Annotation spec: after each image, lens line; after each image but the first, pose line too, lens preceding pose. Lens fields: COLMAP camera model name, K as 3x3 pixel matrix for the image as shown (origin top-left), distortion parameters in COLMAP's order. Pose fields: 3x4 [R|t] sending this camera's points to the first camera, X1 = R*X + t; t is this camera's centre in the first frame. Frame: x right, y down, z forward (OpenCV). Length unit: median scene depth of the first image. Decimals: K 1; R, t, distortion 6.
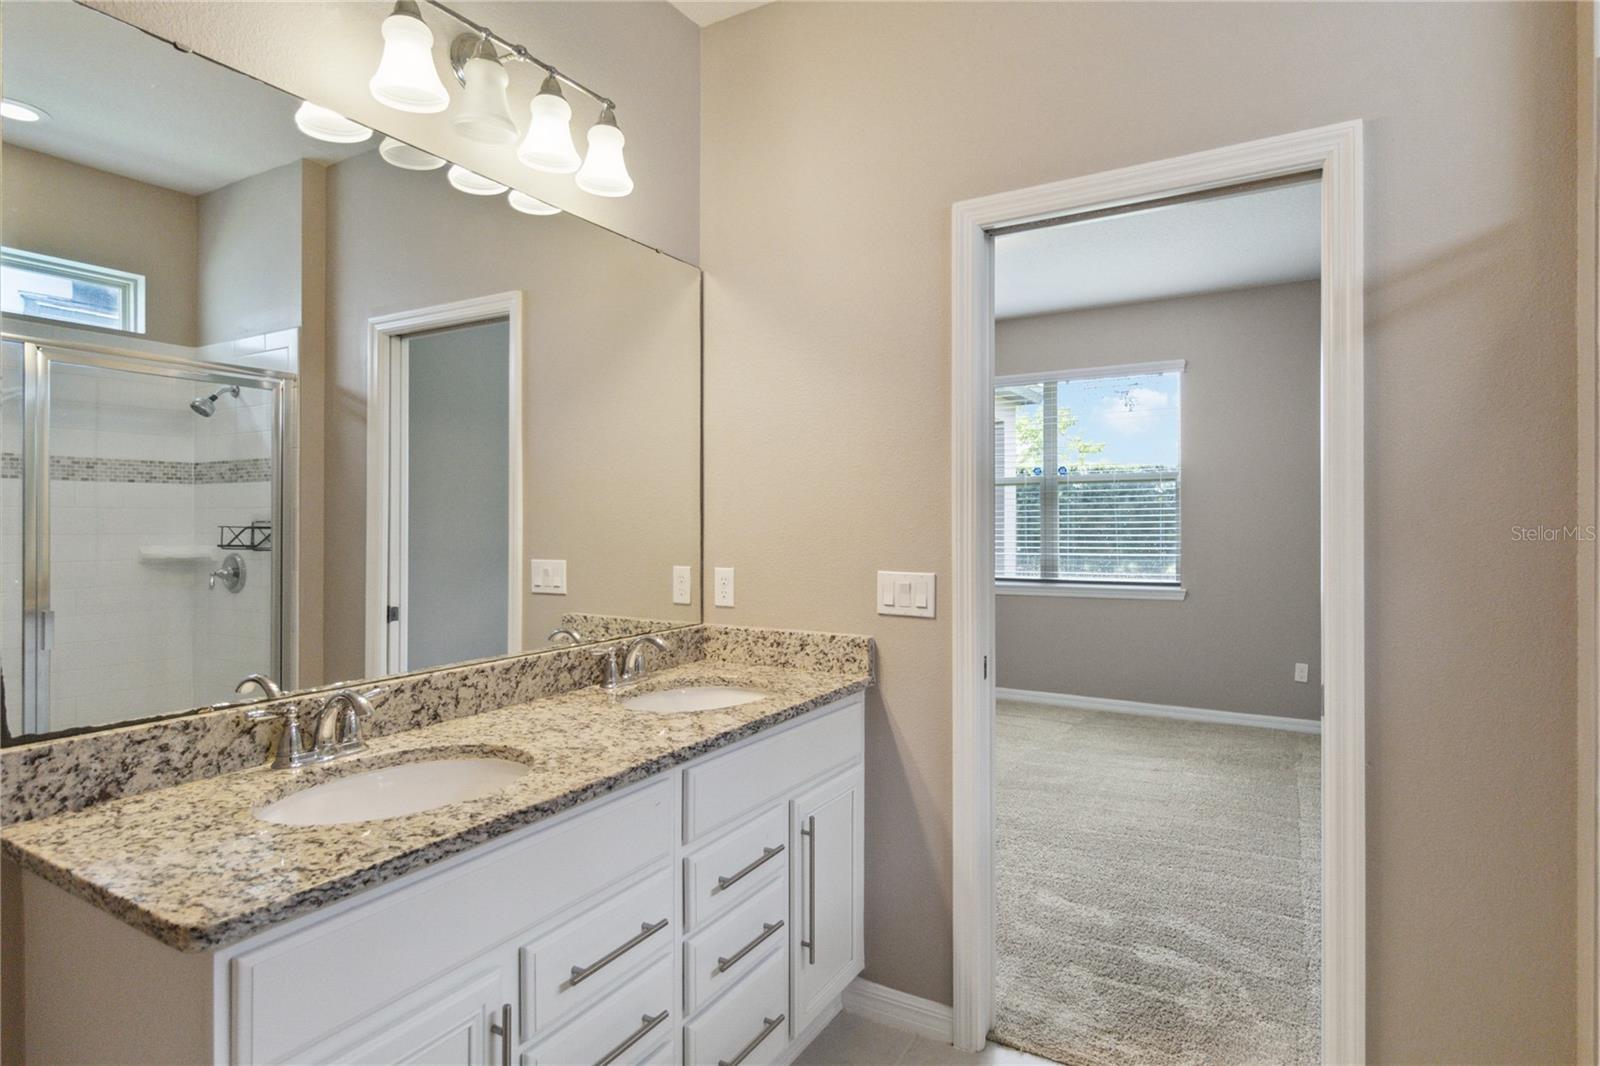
lens RADIAL K [[809.7, 0, 804.3], [0, 809.7, 520.5], [0, 0, 1]] dist [0.004259, -0.000429]
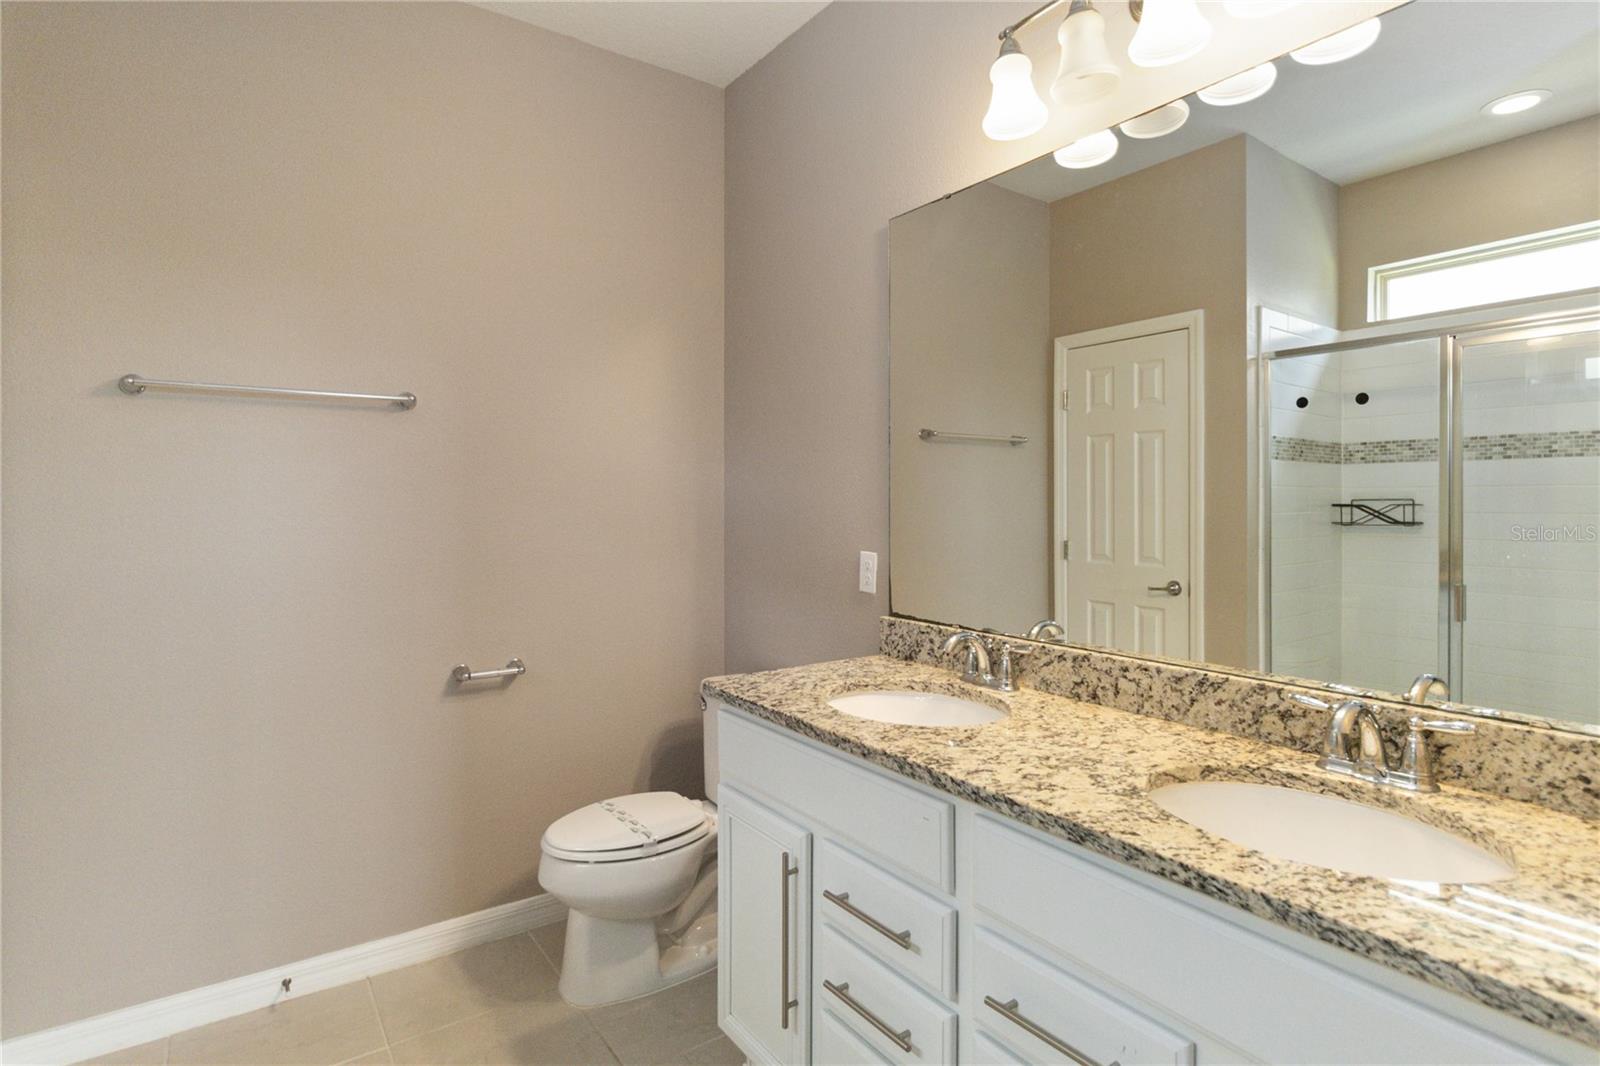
lens RADIAL K [[809.7, 0, 818.4], [0, 809.7, 504.5], [0, 0, 1]] dist [0.004259, -0.000429]
pose [[-0.390497, 0.004184, -0.920595, 0.573833], [0.002494, 0.999991, 0.003487, 0.001540], [0.920601, -0.000934, -0.390504, 1.041794]]
